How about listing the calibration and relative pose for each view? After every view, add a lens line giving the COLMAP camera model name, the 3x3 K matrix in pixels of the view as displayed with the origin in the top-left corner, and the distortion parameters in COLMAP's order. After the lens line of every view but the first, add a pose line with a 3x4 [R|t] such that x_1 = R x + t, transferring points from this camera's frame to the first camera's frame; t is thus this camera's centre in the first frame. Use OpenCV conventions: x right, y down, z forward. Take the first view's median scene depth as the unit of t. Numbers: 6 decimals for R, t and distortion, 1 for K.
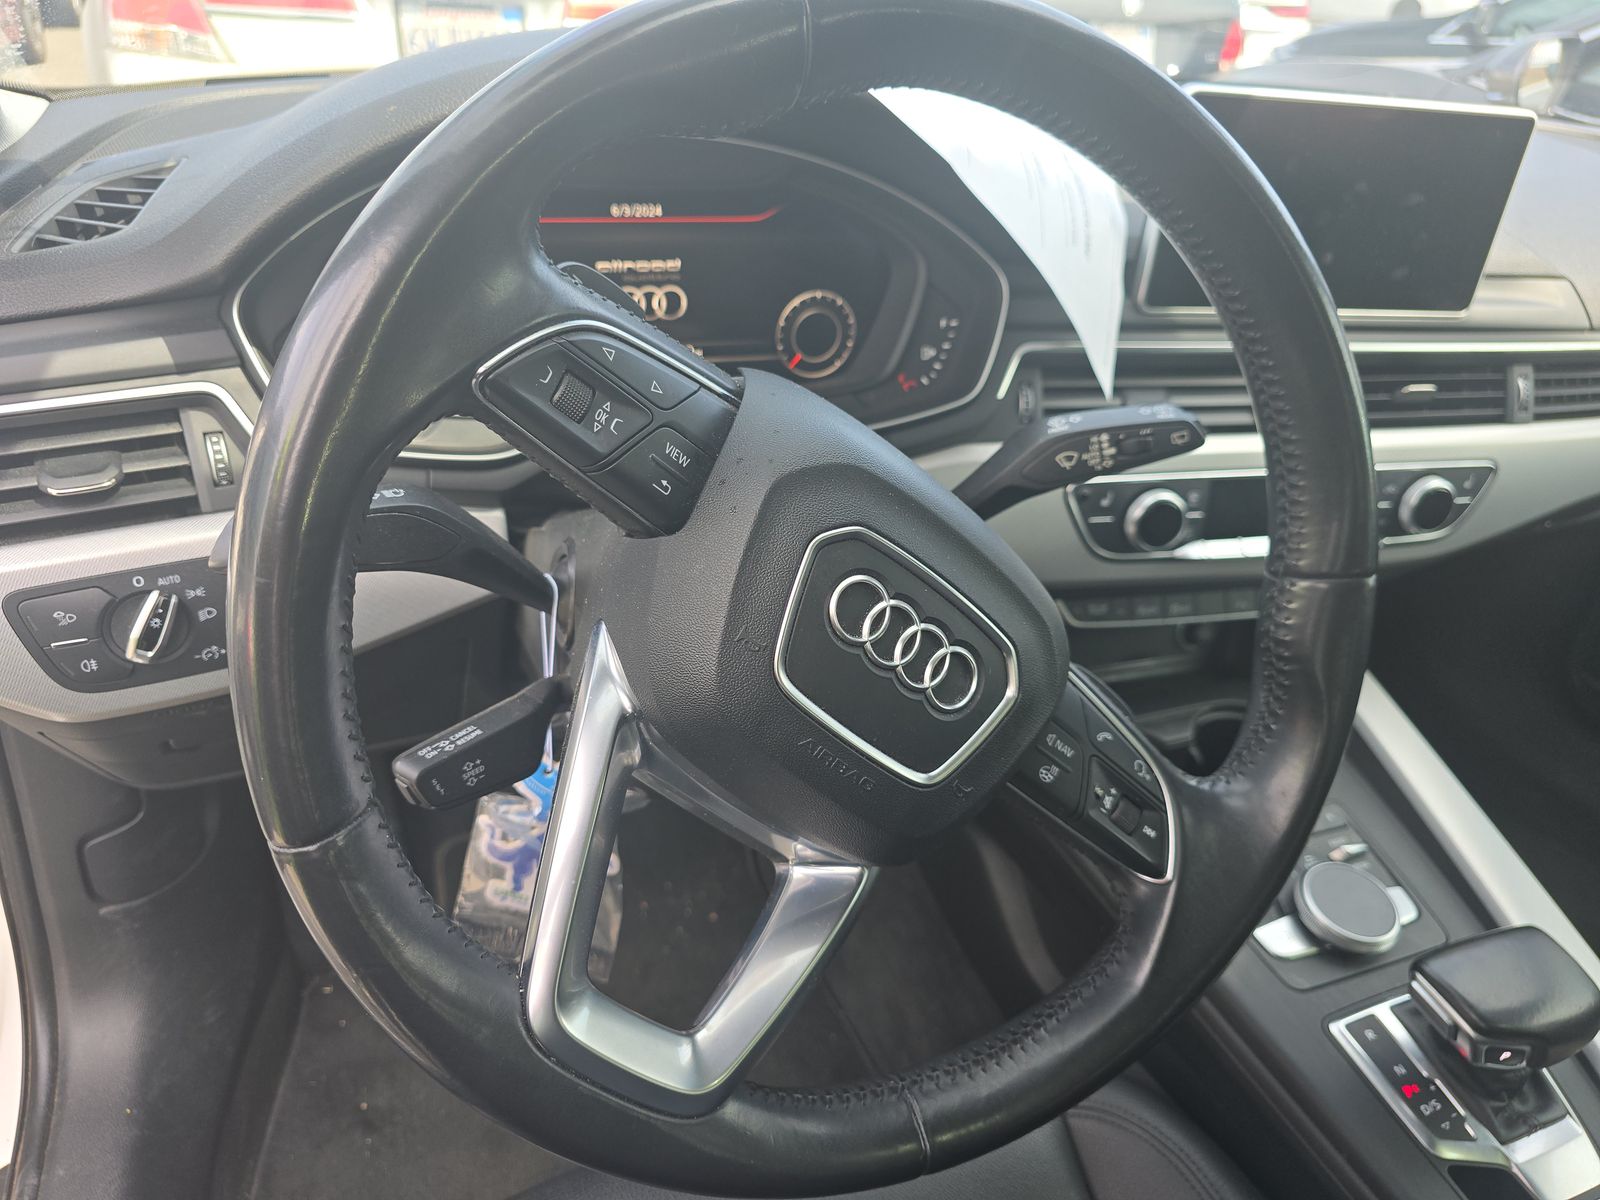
lens RADIAL K [[1090.2, 0, 766.5], [0, 1090.2, 630.2], [0, 0, 1]] dist [0.028797, -0.023070]
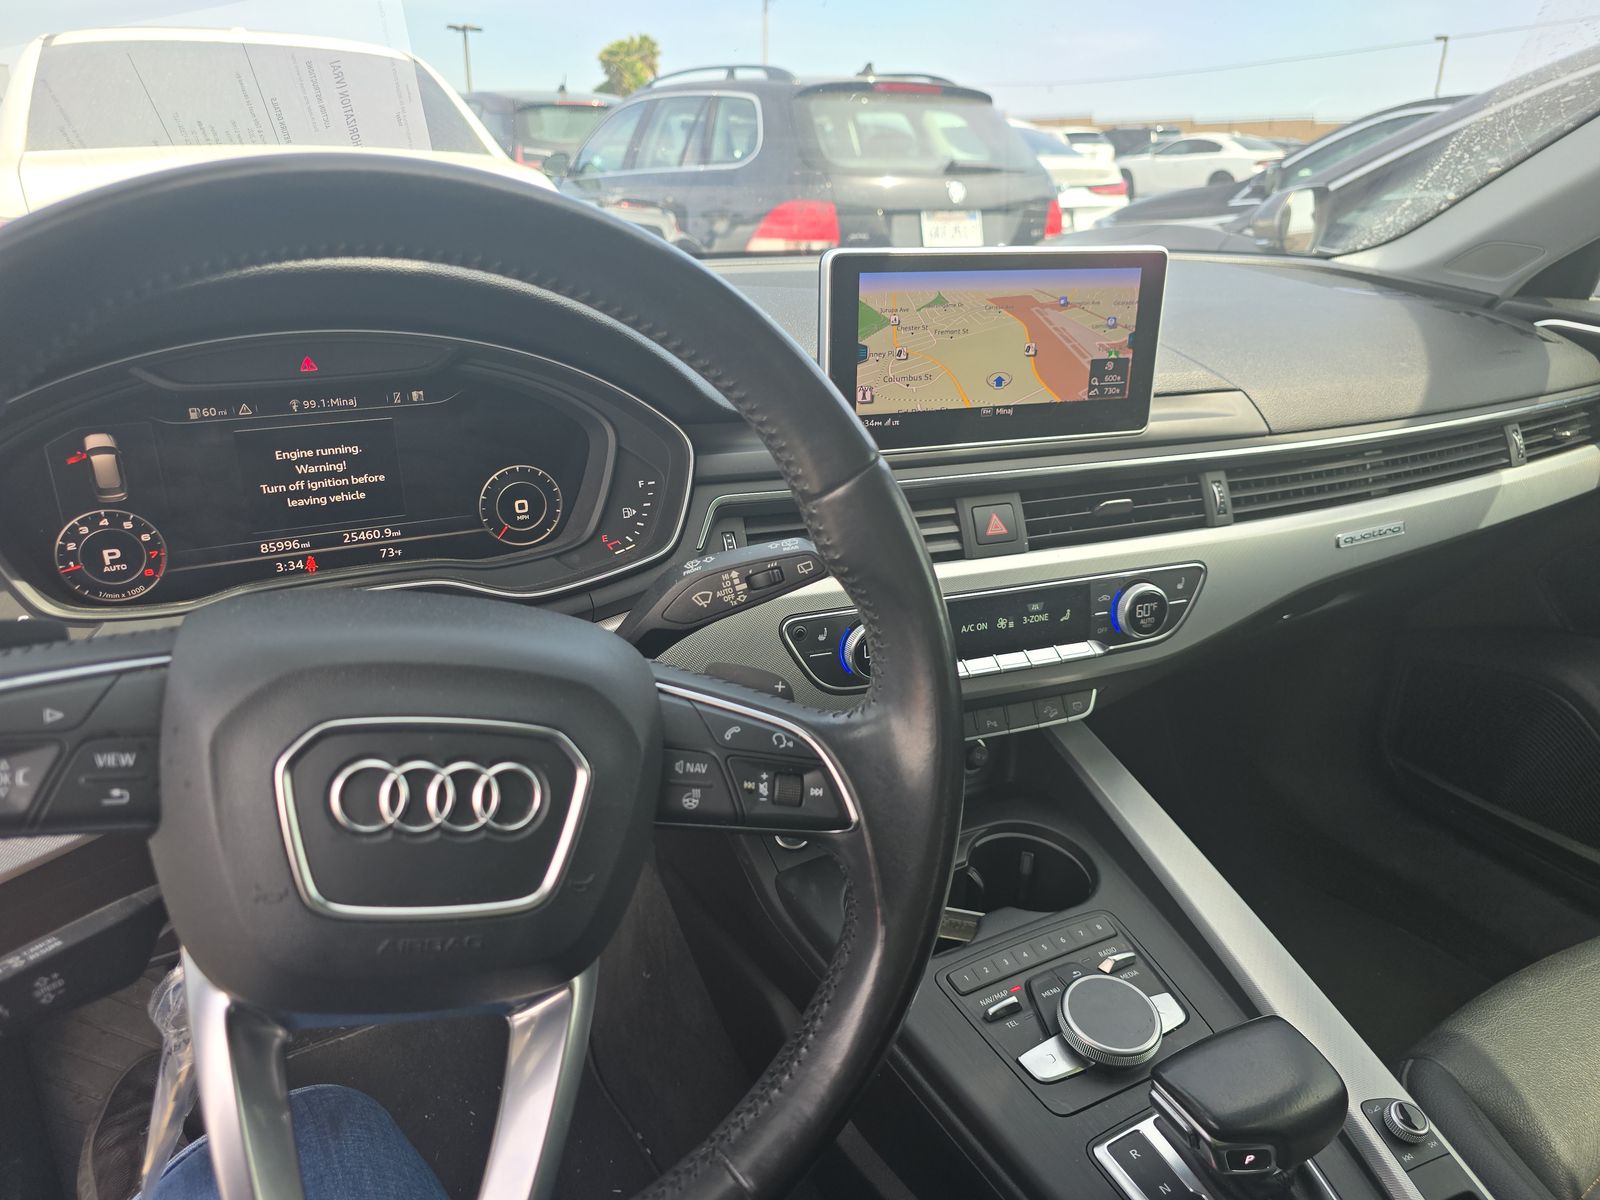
lens RADIAL K [[1090.2, 0, 772.2], [0, 1090.2, 636.4], [0, 0, 1]] dist [0.028797, -0.023070]
pose [[0.992781, -0.102672, 0.061996, 0.206100], [0.110811, 0.982971, -0.146590, 0.026466], [-0.045889, 0.152401, 0.987253, -0.002142]]
